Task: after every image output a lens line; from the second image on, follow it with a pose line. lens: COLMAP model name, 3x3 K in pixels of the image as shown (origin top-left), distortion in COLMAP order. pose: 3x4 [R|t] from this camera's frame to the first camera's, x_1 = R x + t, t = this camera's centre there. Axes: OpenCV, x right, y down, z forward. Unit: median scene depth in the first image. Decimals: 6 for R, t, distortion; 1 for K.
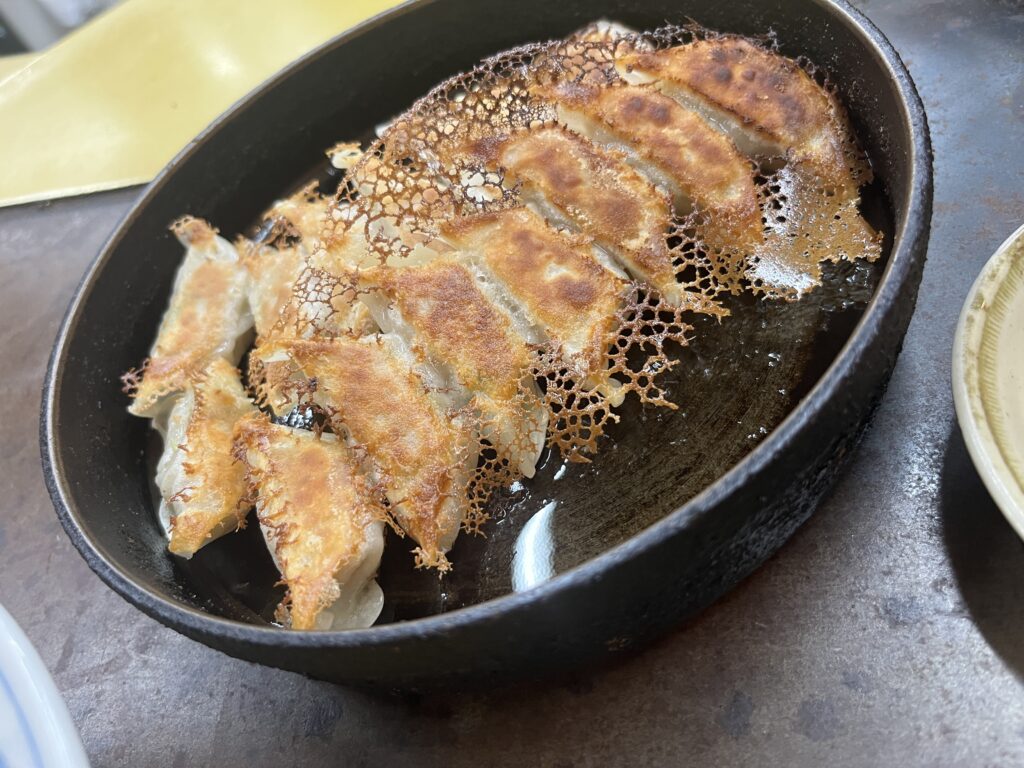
lens RADIAL K [[778.7, 0, 512.6], [0, 778.7, 377.7], [0, 0, 1]] dist [-0.004556, -0.005432]
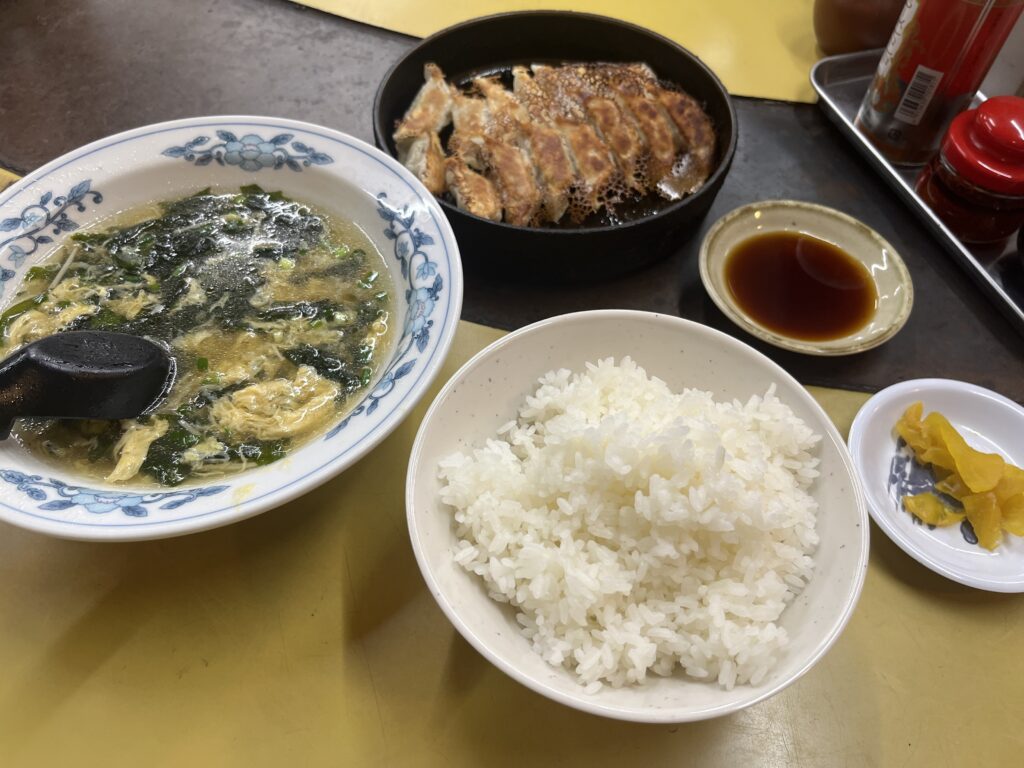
lens RADIAL K [[778.7, 0, 506.7], [0, 778.7, 387.0], [0, 0, 1]] dist [-0.004556, -0.005432]
pose [[0.913171, 0.372356, 0.165739, -0.335851], [-0.383333, 0.922792, 0.038869, 0.571448], [-0.138469, -0.099028, 0.985403, -1.535282]]
